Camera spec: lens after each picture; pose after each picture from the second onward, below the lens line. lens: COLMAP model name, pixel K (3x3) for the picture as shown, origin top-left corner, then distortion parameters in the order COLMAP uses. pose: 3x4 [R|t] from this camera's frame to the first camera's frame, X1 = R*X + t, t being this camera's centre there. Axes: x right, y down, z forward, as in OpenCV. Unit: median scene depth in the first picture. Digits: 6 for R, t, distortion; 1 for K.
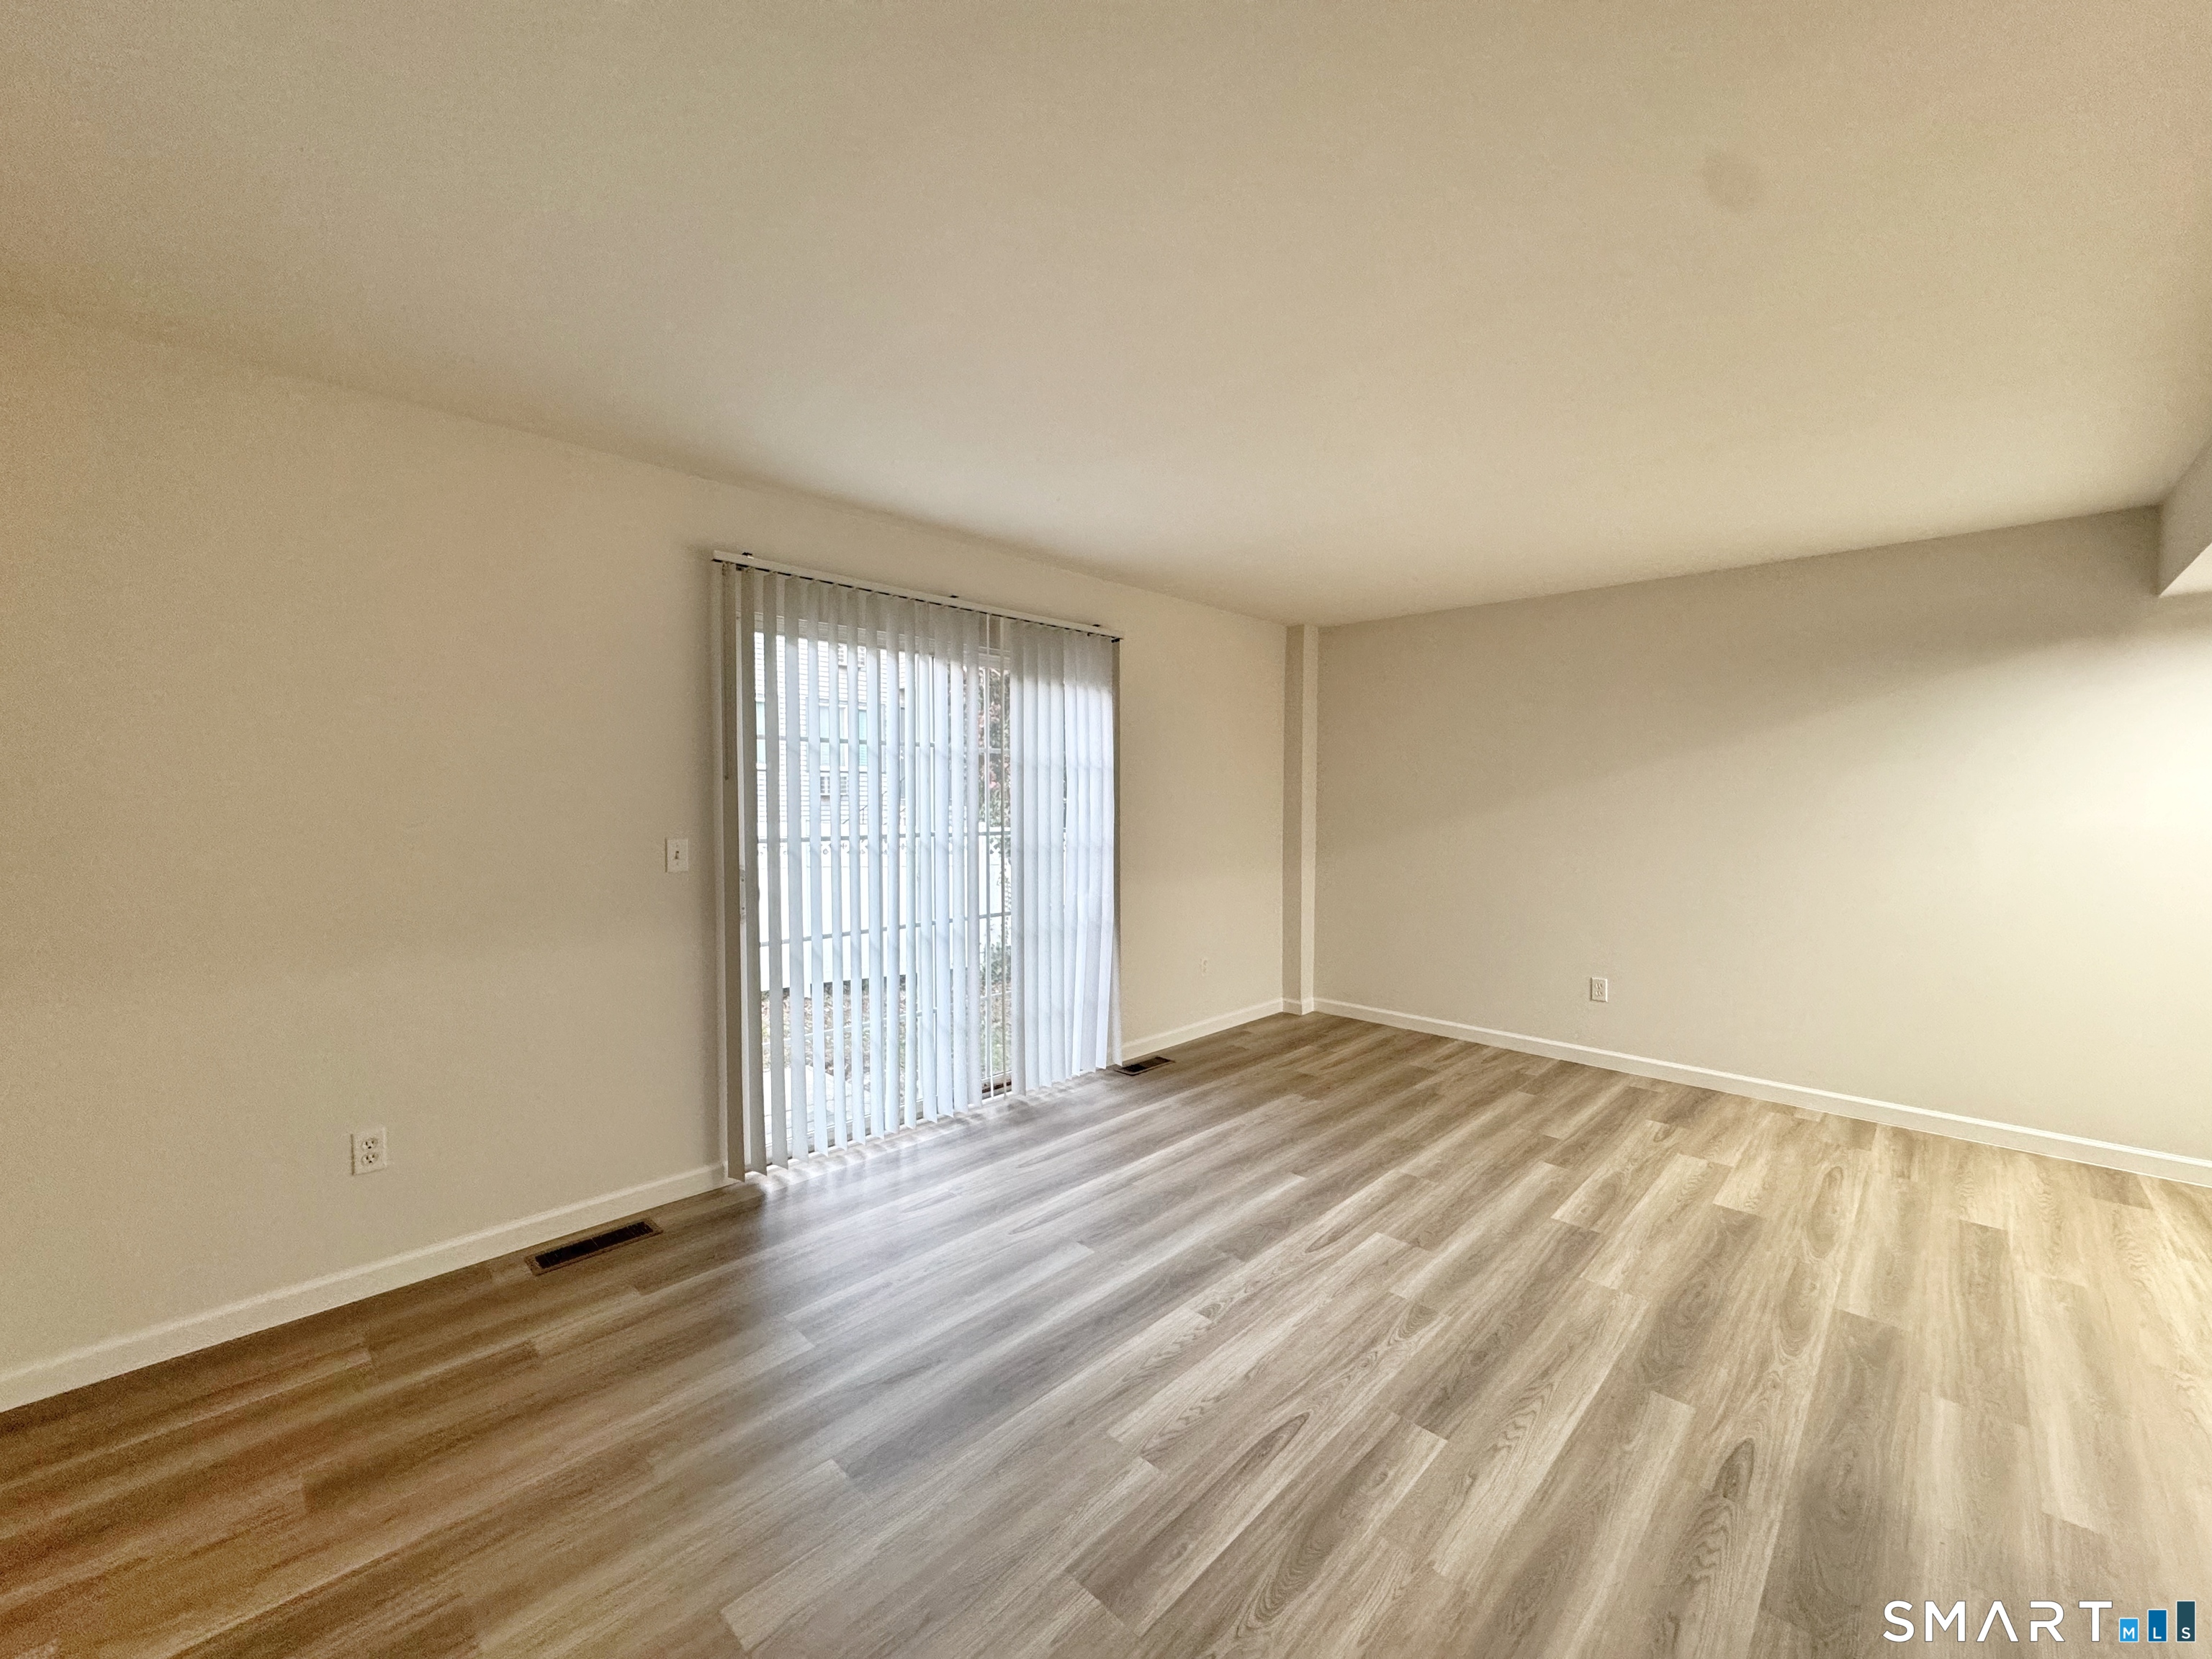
lens RADIAL K [[886.8, 0, 1106.0], [0, 886.8, 829.5], [0, 0, 1]] dist [-0.004528, -0.000324]
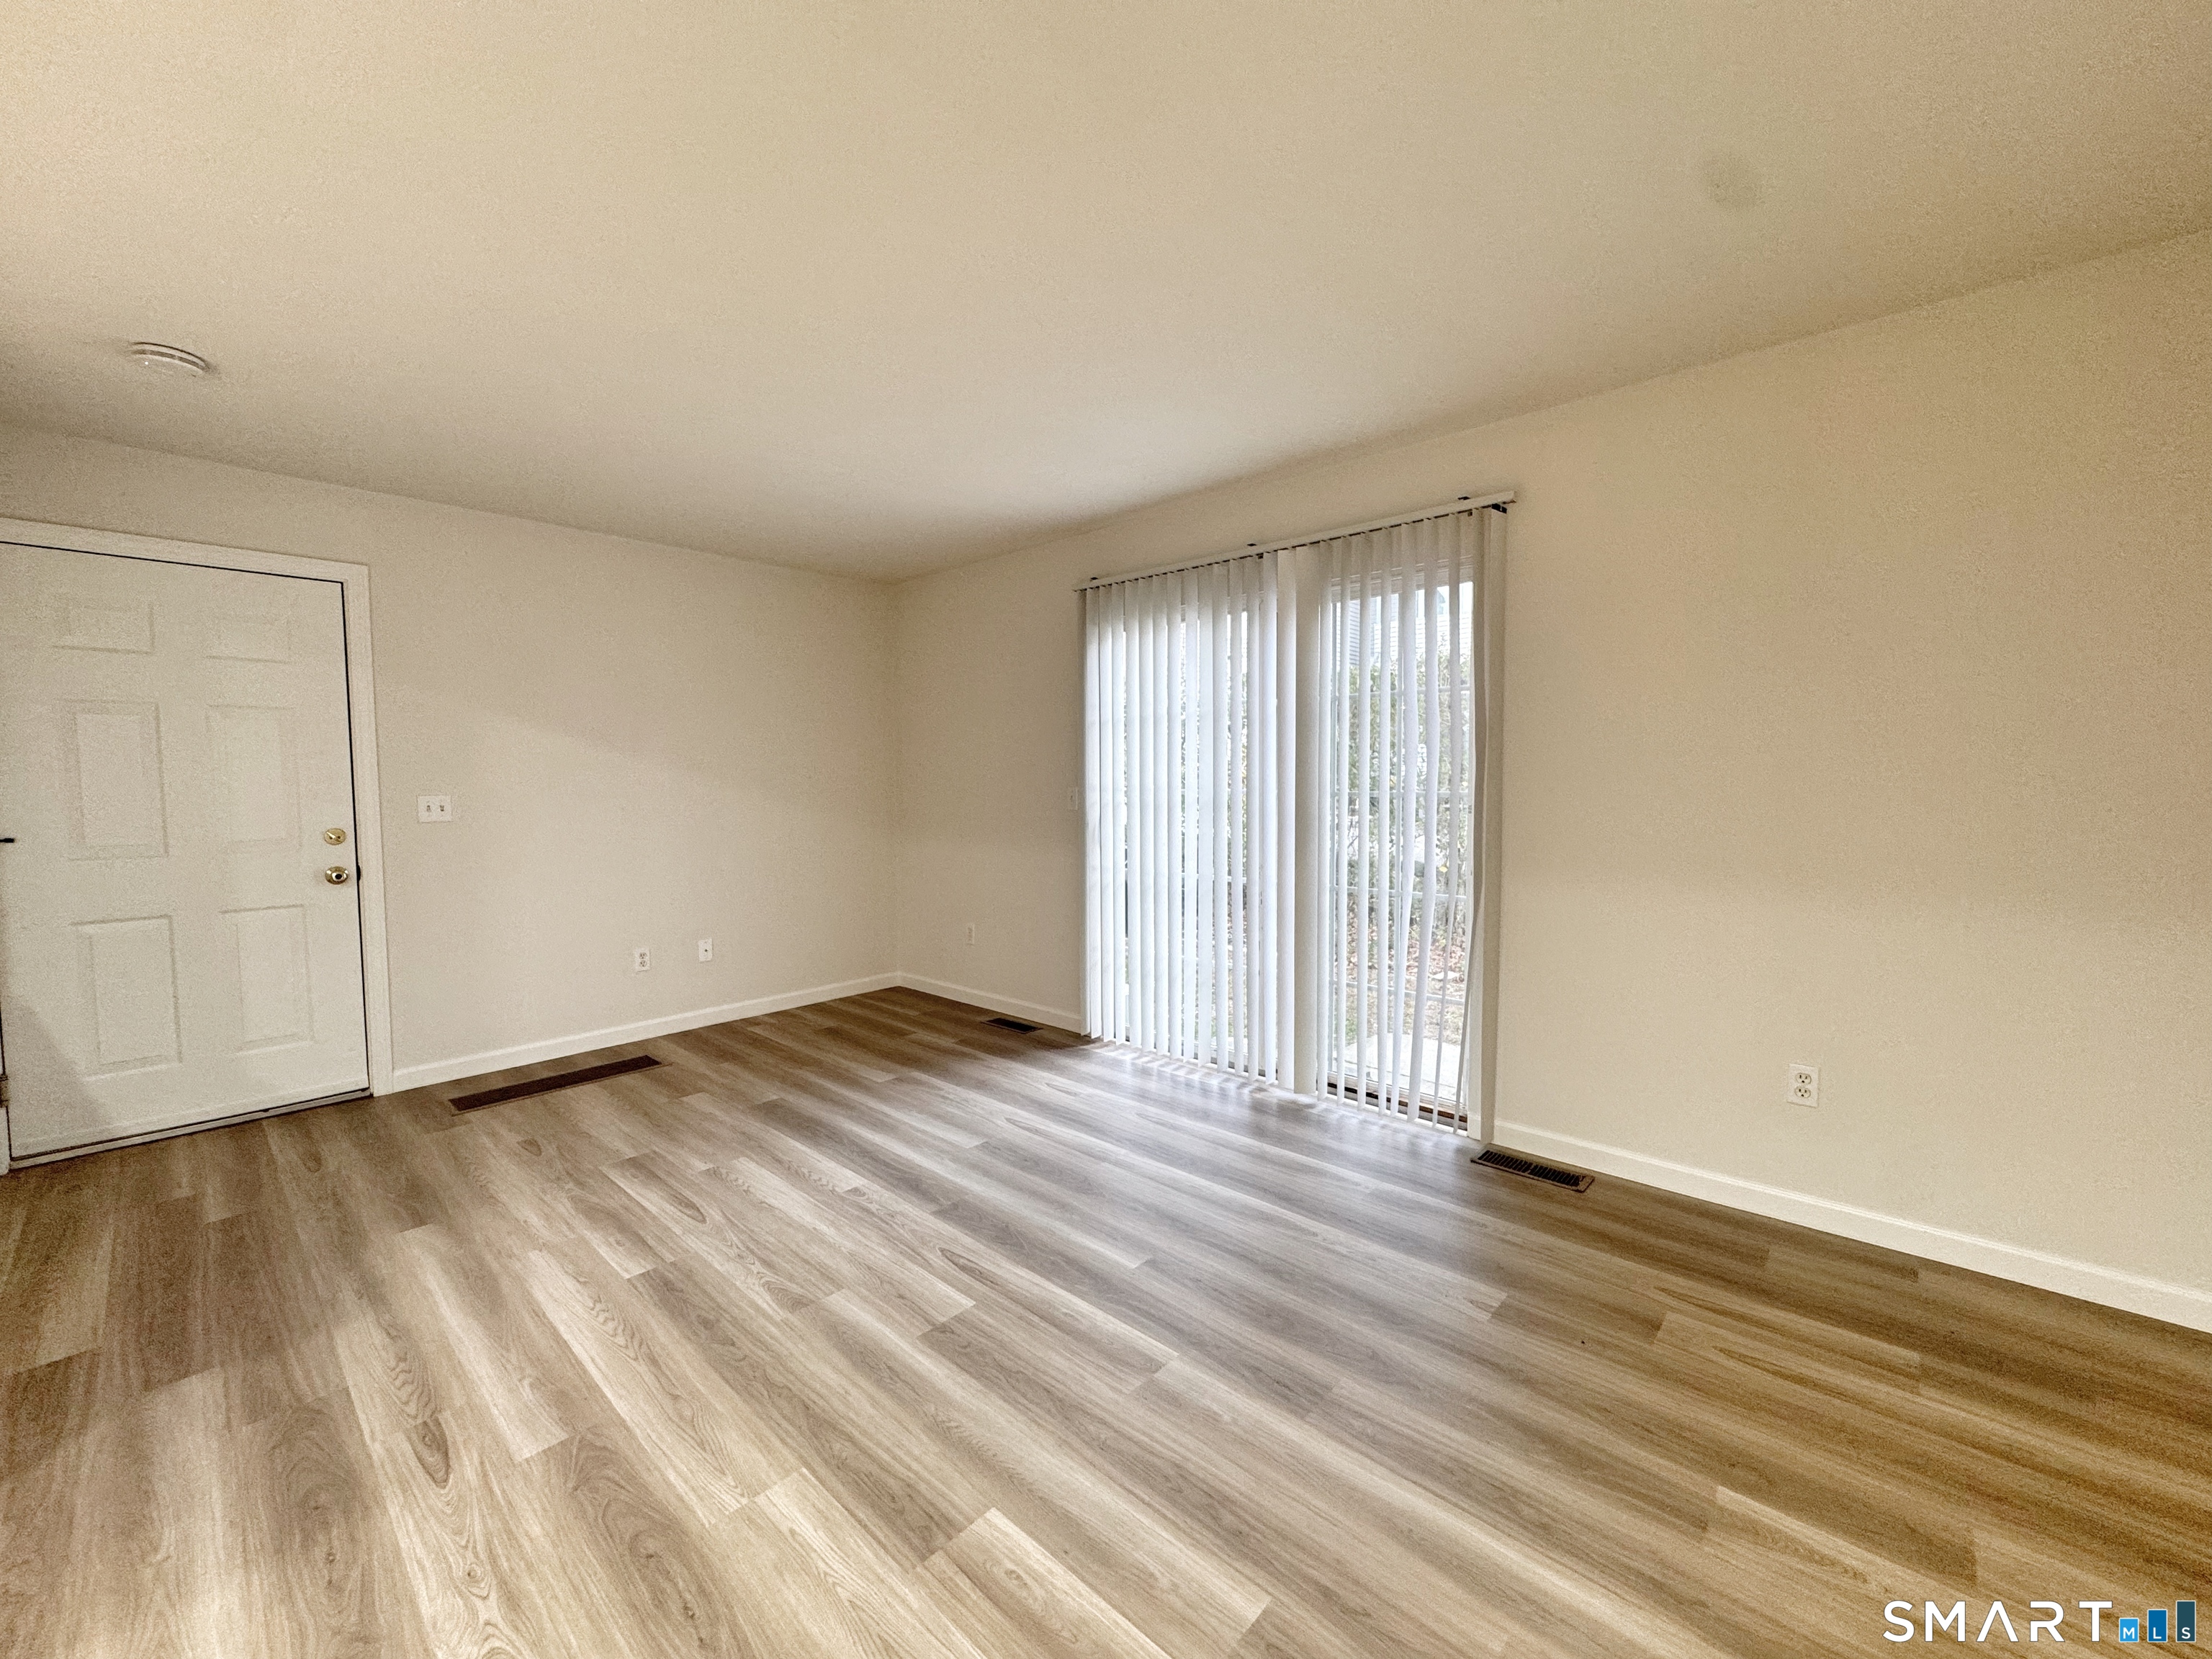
lens RADIAL K [[886.8, 0, 1106.0], [0, 886.8, 829.5], [0, 0, 1]] dist [-0.004528, -0.000324]
pose [[0.018316, 0.052020, -0.998478, 1.082611], [-0.032904, 0.998136, 0.051399, 0.002328], [0.999291, 0.031912, 0.019994, 1.114482]]
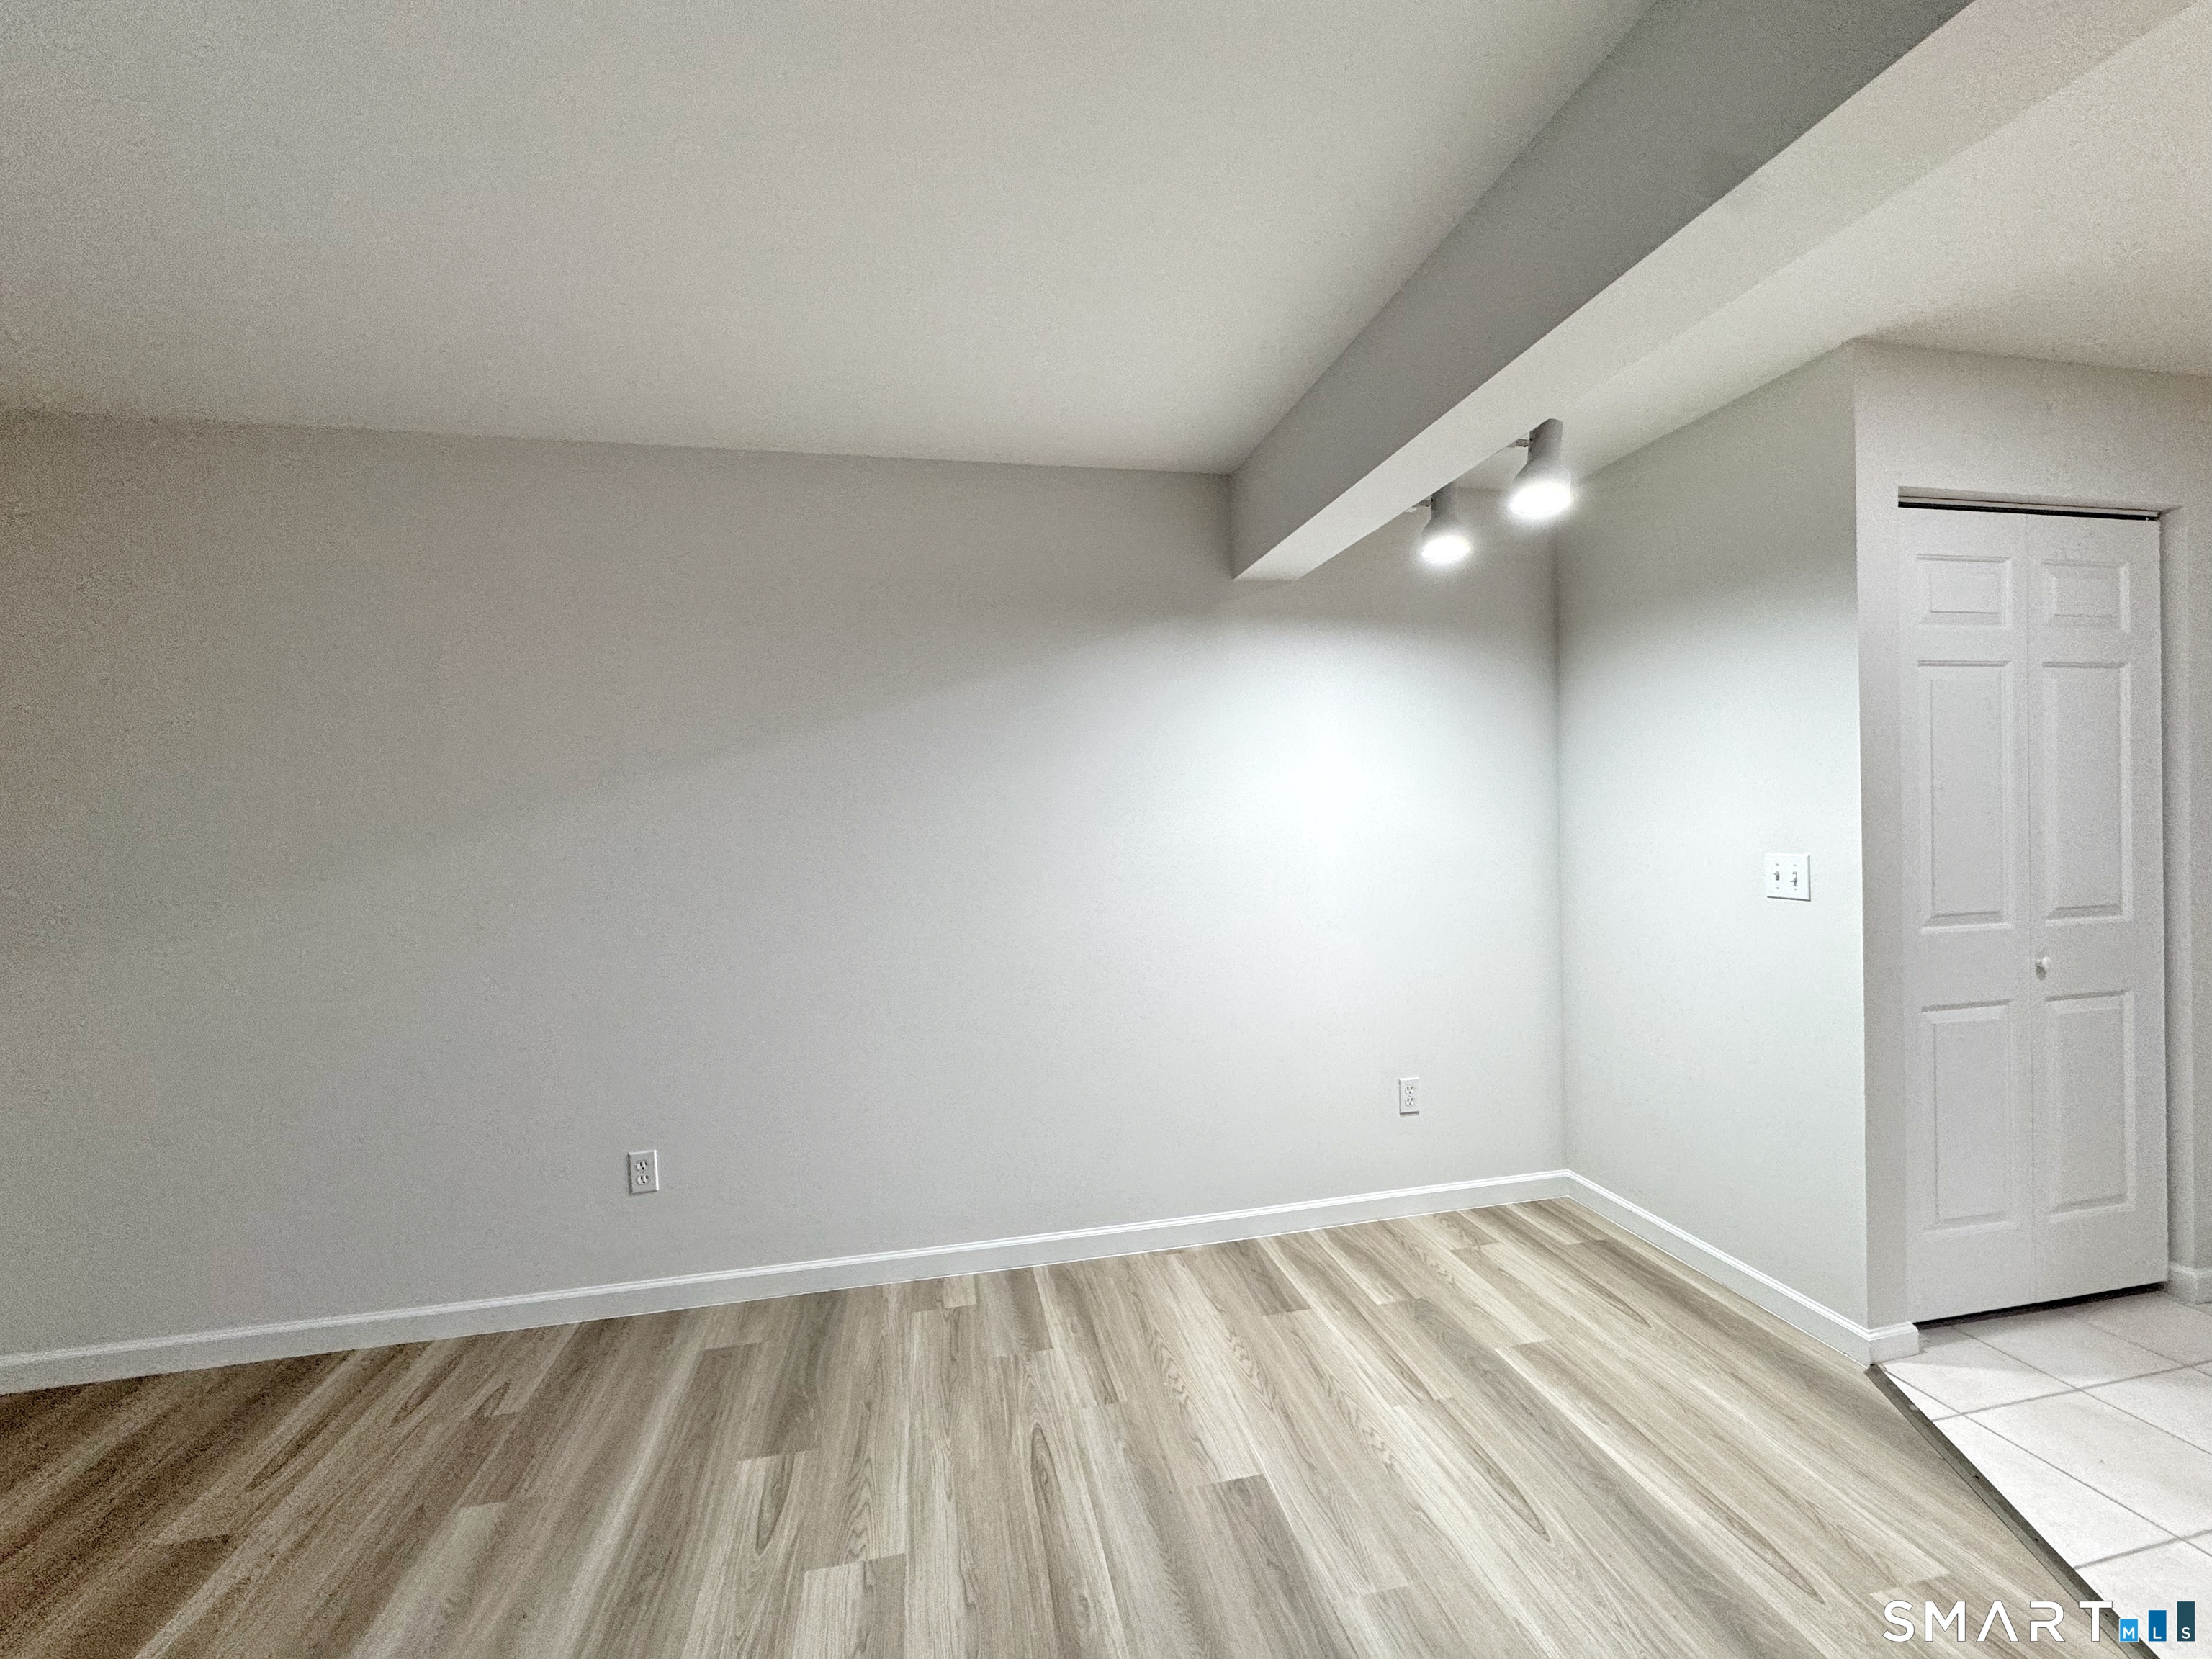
lens RADIAL K [[886.8, 0, 1106.0], [0, 886.8, 829.5], [0, 0, 1]] dist [-0.004528, -0.000324]
pose [[0.568935, -0.025649, 0.821982, 0.456984], [0.057200, 0.998327, -0.008440, -0.019972], [-0.820391, 0.051819, 0.569450, 0.734732]]
